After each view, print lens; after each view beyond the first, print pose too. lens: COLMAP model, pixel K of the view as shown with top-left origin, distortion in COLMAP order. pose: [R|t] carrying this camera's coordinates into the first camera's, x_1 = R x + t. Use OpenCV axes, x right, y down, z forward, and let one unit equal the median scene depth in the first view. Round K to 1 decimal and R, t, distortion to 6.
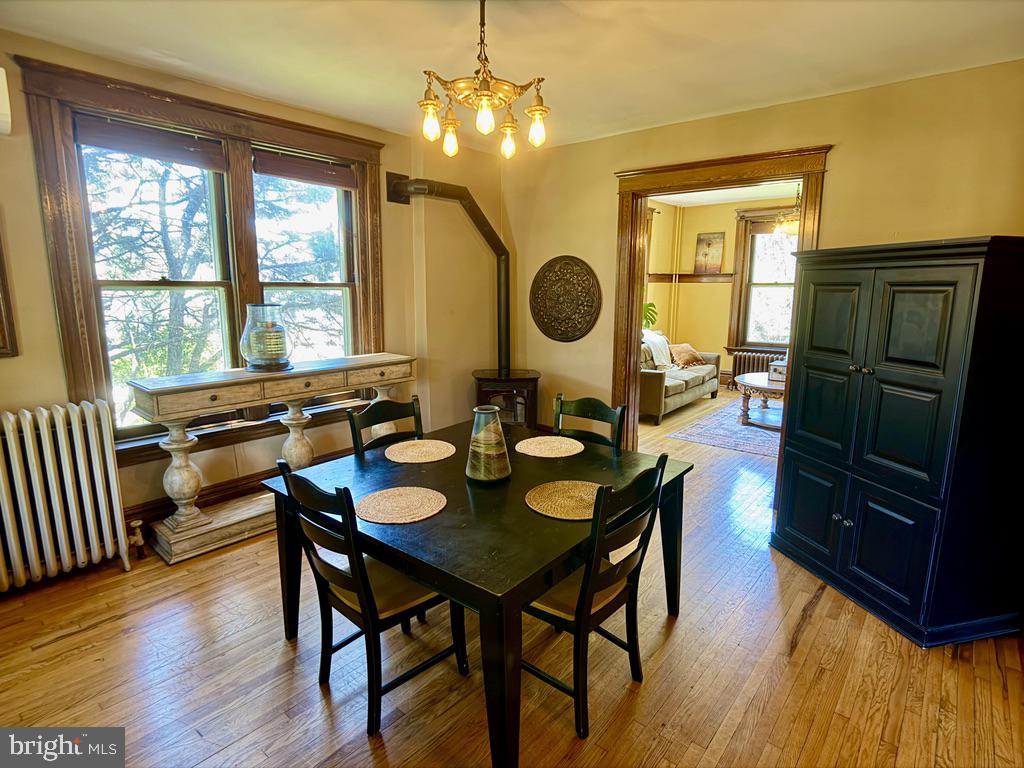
lens RADIAL K [[556.8, 0, 525.8], [0, 556.8, 384.6], [0, 0, 1]] dist [-0.000446, -0.008376]
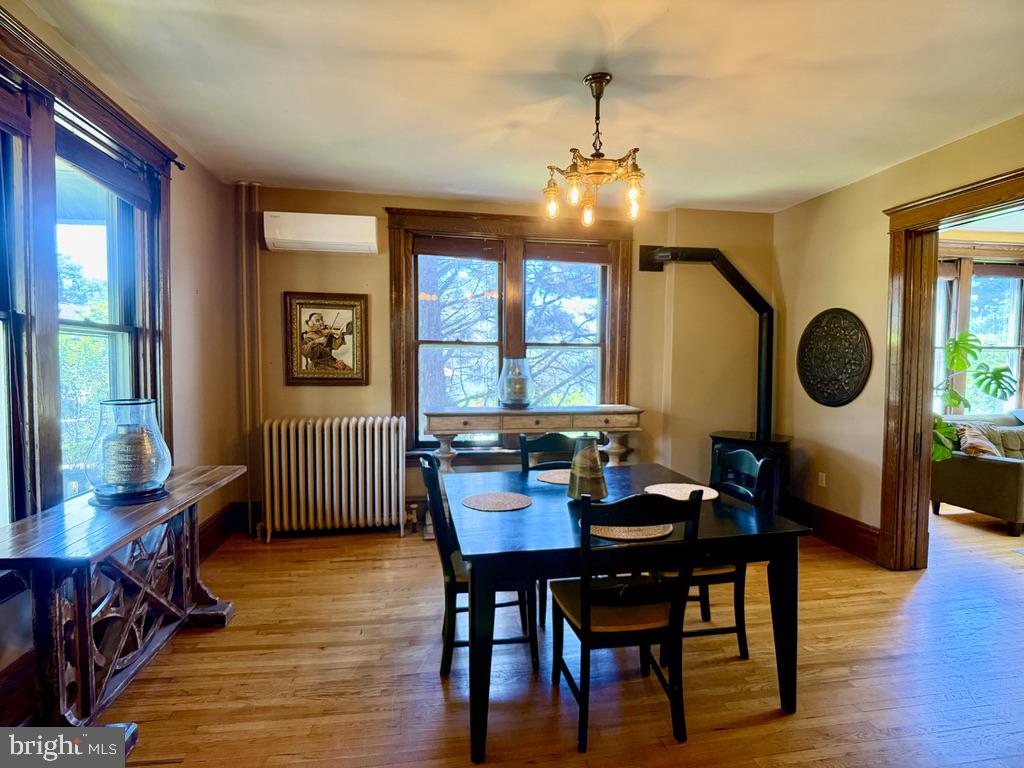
lens RADIAL K [[564.9, 0, 508.2], [0, 564.9, 383.4], [0, 0, 1]] dist [0.038649, -0.058459]
pose [[0.754010, 0.023014, -0.656460, 0.330480], [-0.115618, 0.988433, -0.098146, 0.039870], [0.646608, 0.149902, 0.747949, 0.013845]]
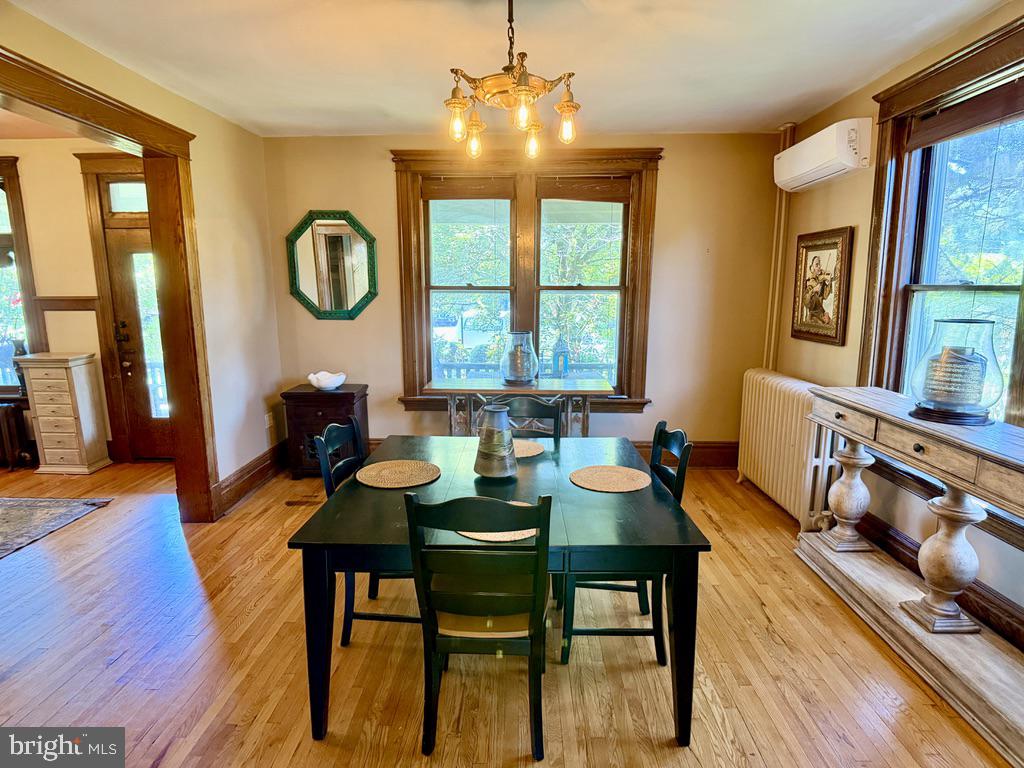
lens RADIAL K [[564.9, 0, 508.2], [0, 564.9, 383.4], [0, 0, 1]] dist [0.038649, -0.058459]
pose [[-0.791796, 0.090684, -0.604016, 0.321258], [-0.118658, 0.947238, 0.297761, -0.181965], [0.599148, 0.307437, -0.739259, 1.041362]]
